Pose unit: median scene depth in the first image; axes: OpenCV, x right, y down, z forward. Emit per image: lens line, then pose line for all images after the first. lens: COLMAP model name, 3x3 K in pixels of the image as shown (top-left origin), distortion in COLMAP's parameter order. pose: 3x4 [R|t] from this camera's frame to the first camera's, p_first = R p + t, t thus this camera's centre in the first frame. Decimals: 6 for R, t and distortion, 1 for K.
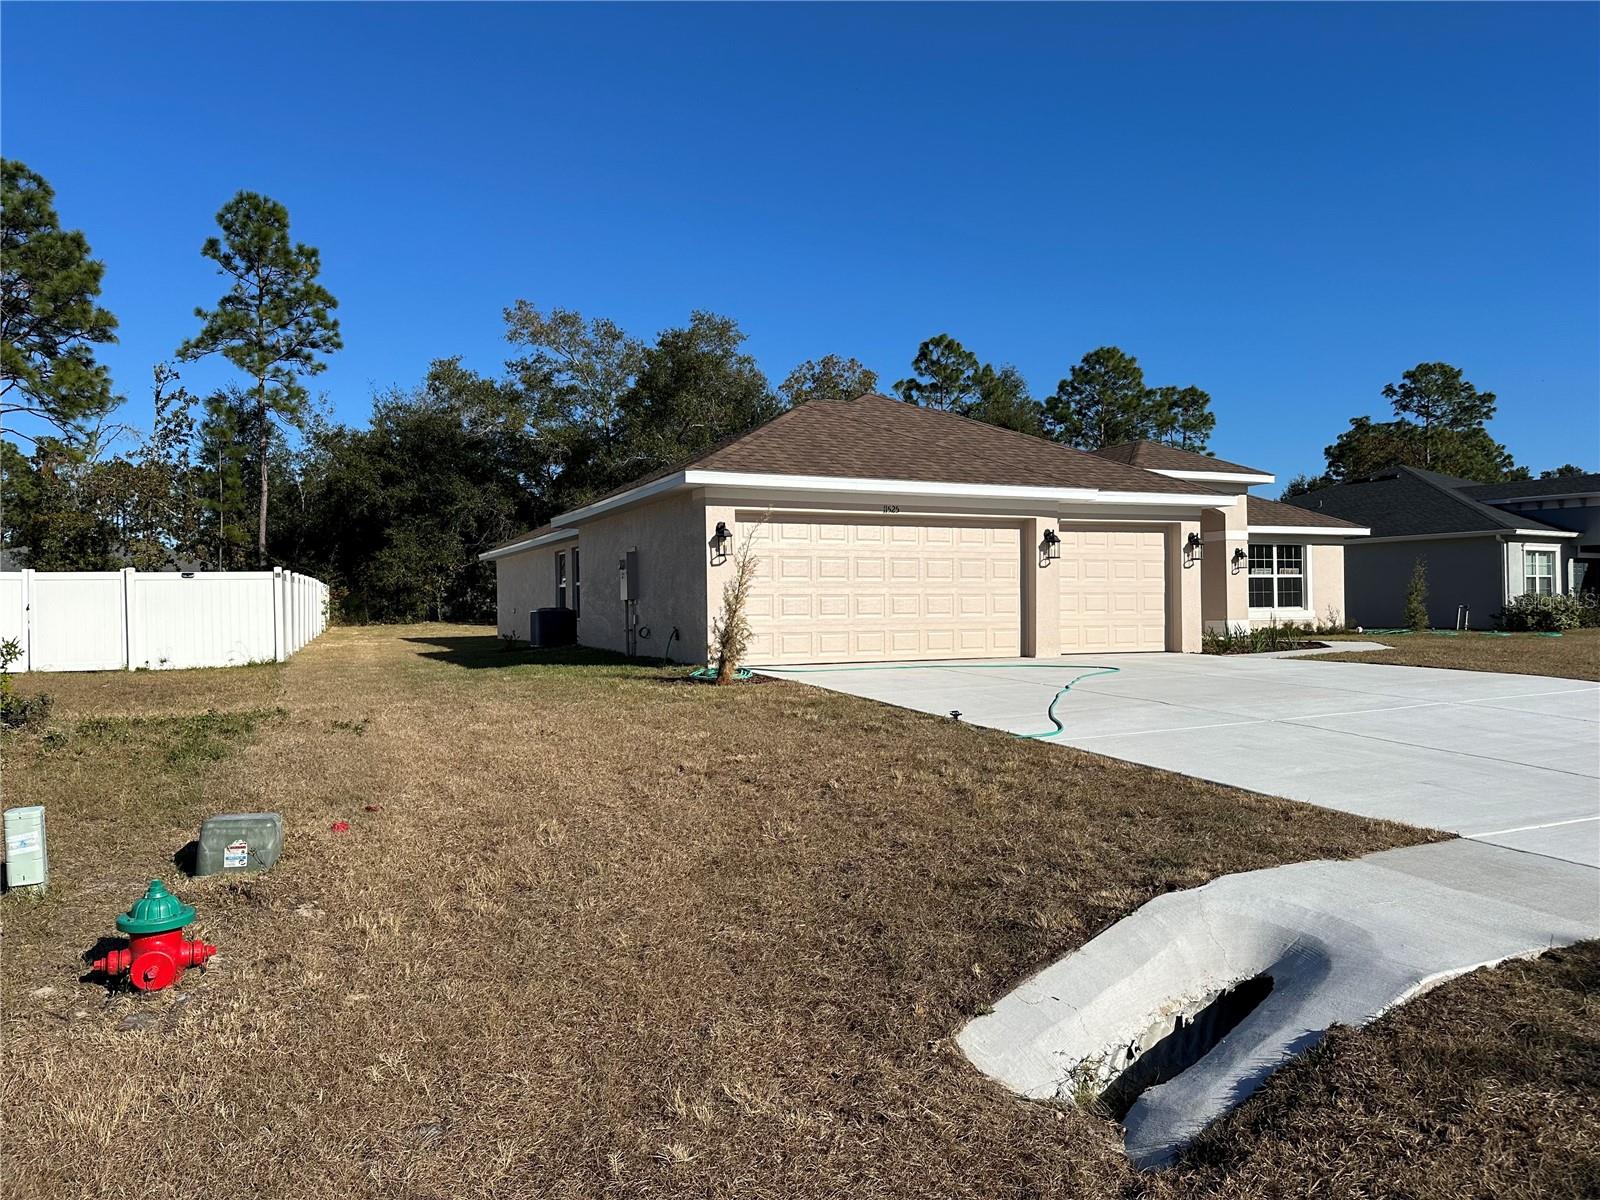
lens RADIAL K [[1117.0, 0, 800.8], [0, 1117.0, 599.5], [0, 0, 1]] dist [0.047794, -0.060118]
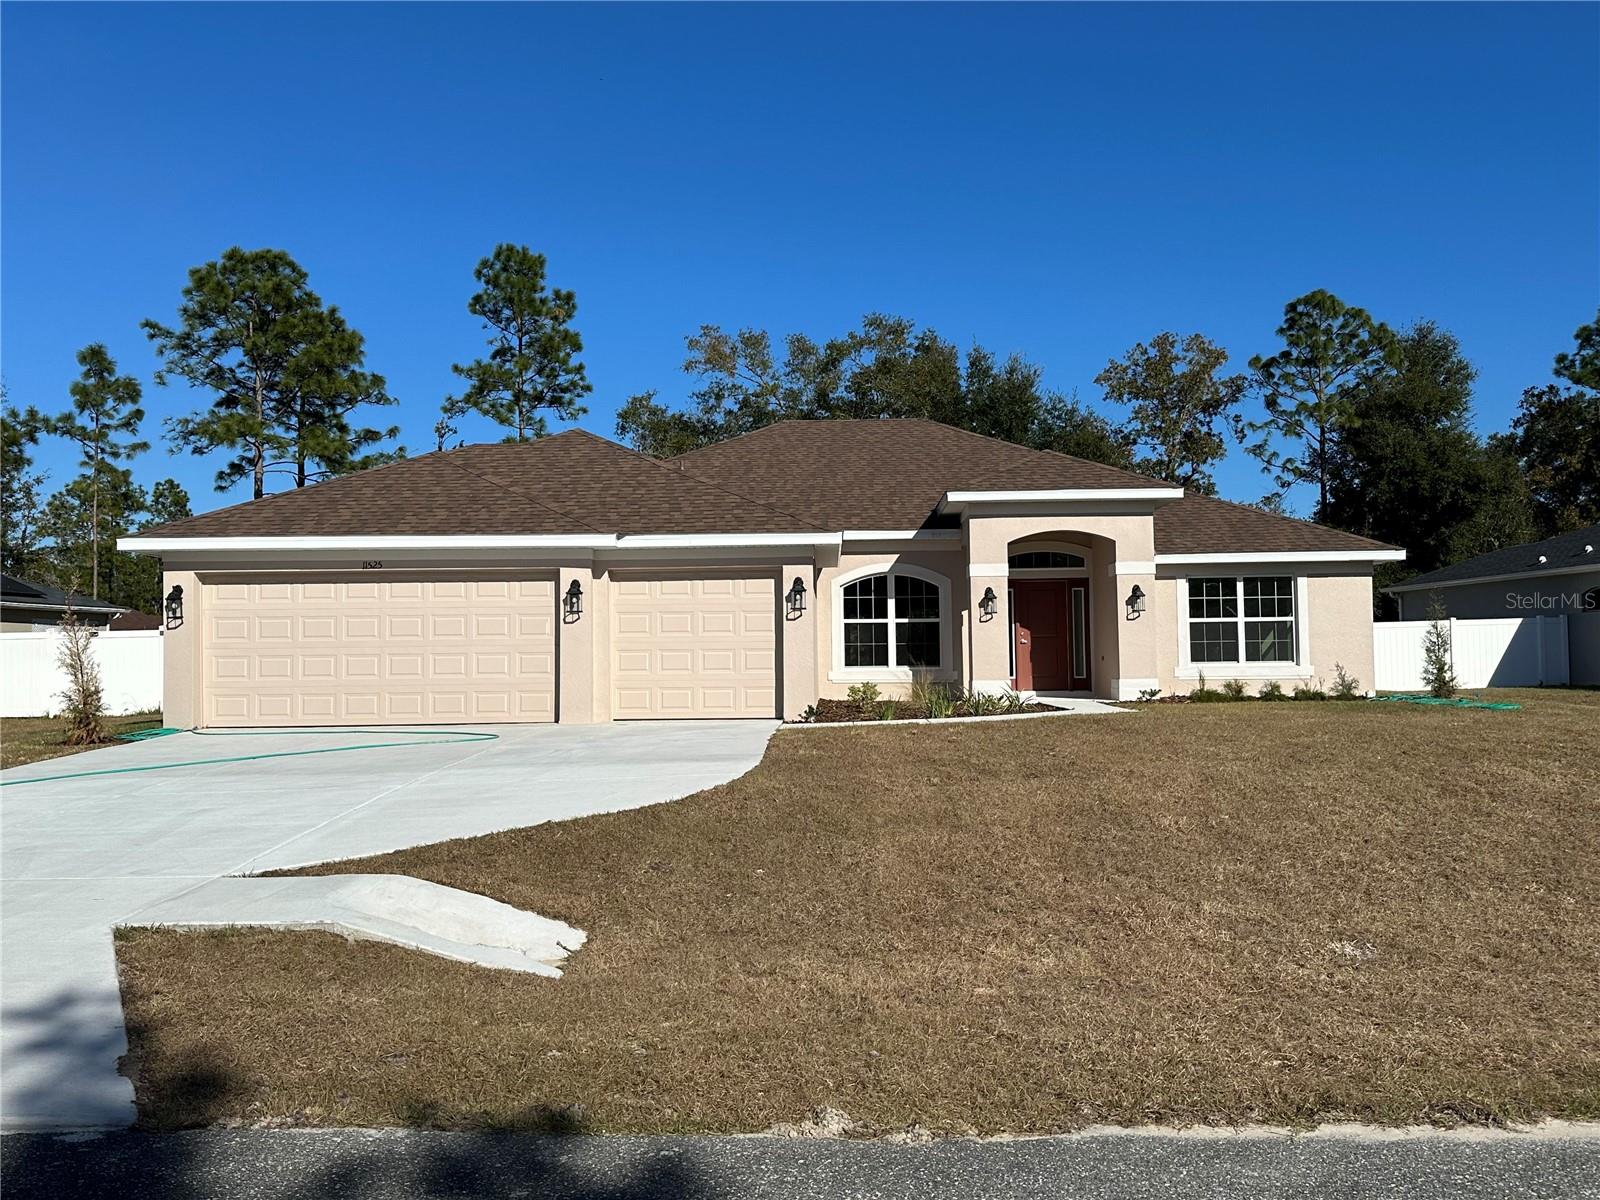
lens RADIAL K [[1352.8, 0, 804.2], [0, 1352.8, 601.6], [0, 0, 1]] dist [0.182709, -0.346448]
pose [[0.887912, -0.017828, -0.459668, 0.565955], [0.004788, 0.999553, -0.029518, -0.007659], [0.459989, 0.024009, 0.887600, 0.070040]]
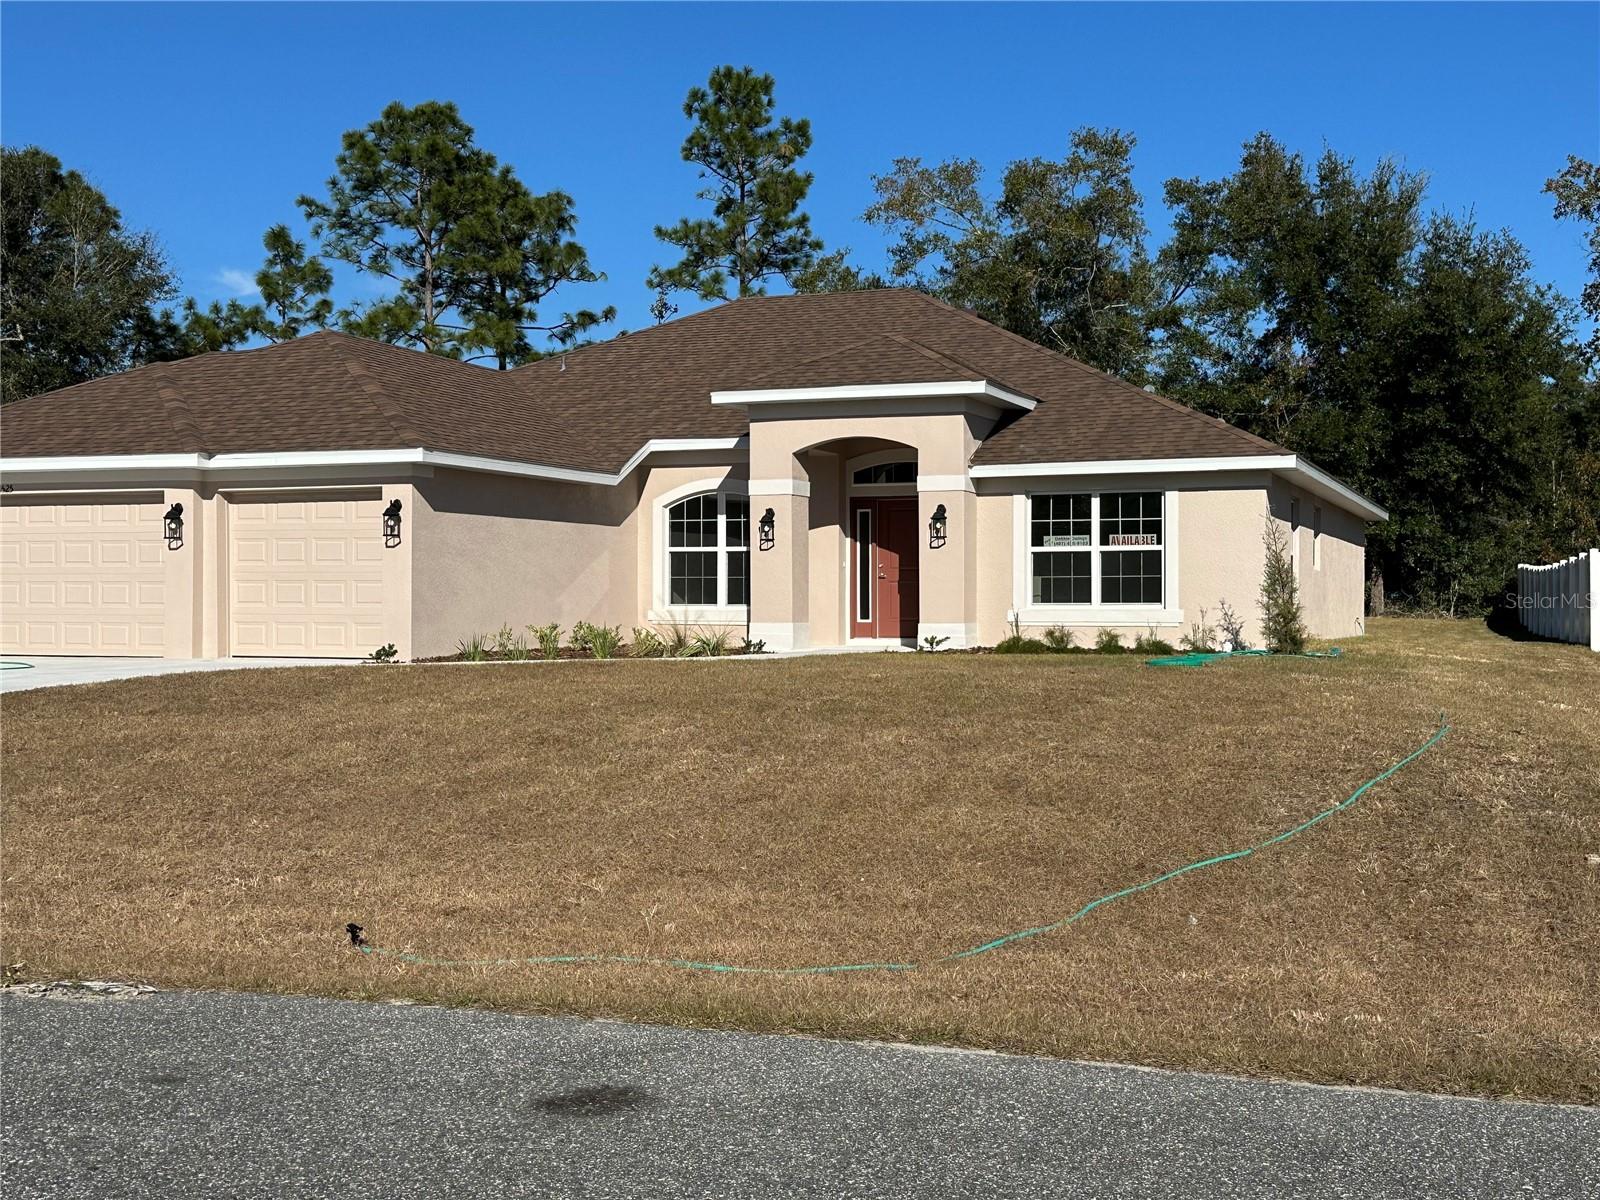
lens RADIAL K [[1887.5, 0, 800.0], [0, 1887.5, 600.0], [0, 0, 1]] dist [0.163854, -0.003353]
pose [[0.668843, 0.011876, -0.743309, 1.014710], [-0.003358, 0.999910, 0.012955, -0.006948], [0.743396, -0.006169, 0.668823, 0.253625]]
